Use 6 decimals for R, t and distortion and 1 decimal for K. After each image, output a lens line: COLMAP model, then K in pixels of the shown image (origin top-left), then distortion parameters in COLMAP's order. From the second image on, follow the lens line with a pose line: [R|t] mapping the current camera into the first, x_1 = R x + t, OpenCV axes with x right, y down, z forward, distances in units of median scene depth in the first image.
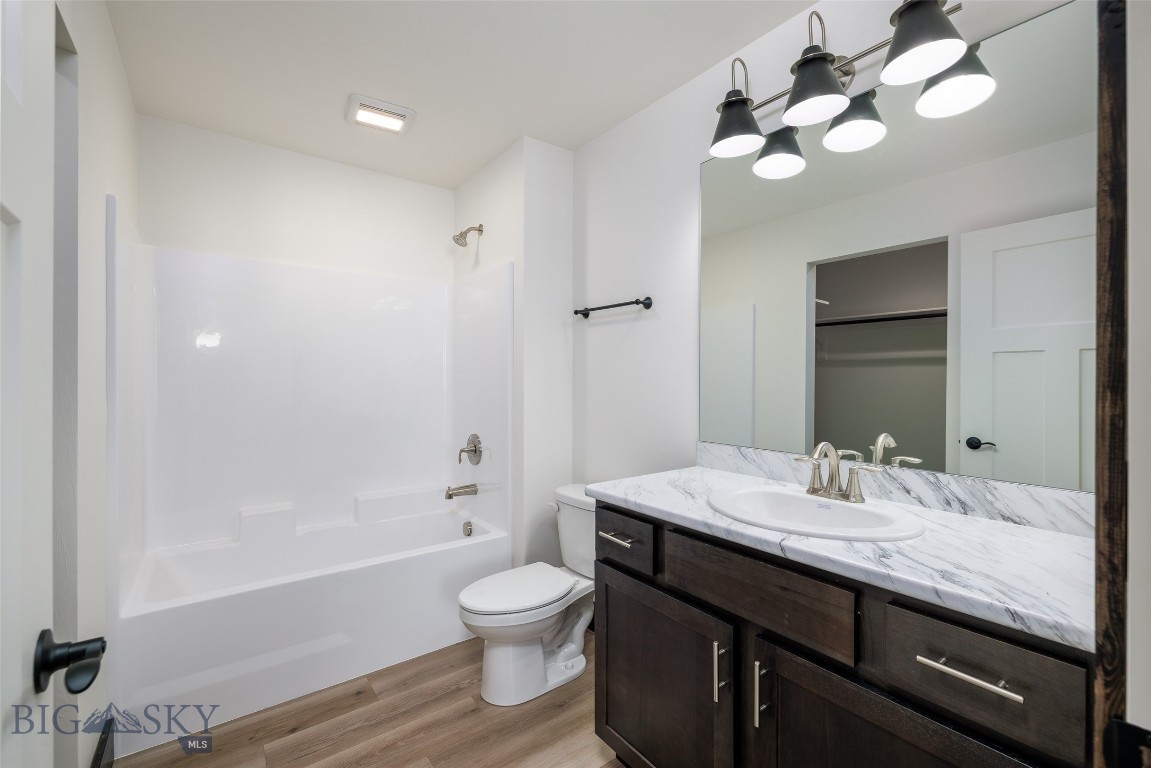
lens RADIAL K [[487.8, 0, 575.6], [0, 487.8, 385.6], [0, 0, 1]] dist [-0.000161, -0.000024]
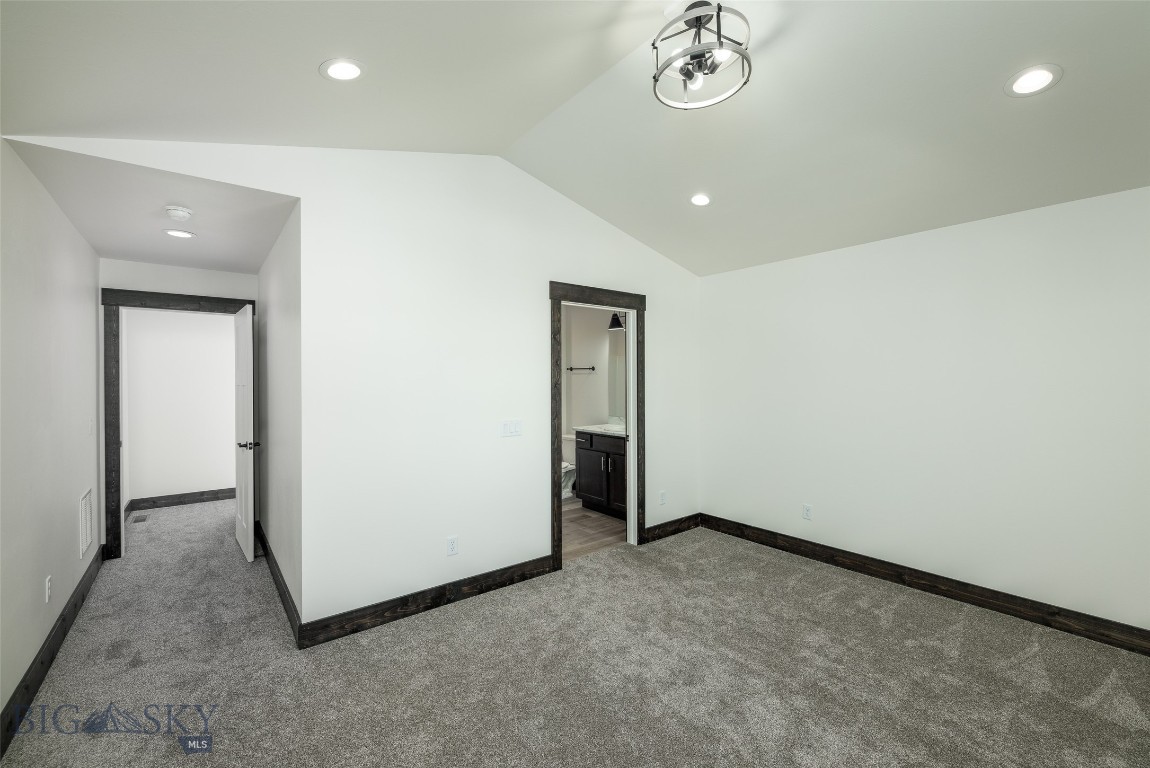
lens RADIAL K [[487.4, 0, 575.1], [0, 487.4, 385.6], [0, 0, 1]] dist [-0.000161, -0.000024]
pose [[0.999378, -0.007021, 0.034573, -0.088082], [0.007296, 0.999943, -0.007851, -0.069709], [-0.034516, 0.008098, 0.999371, -2.770026]]
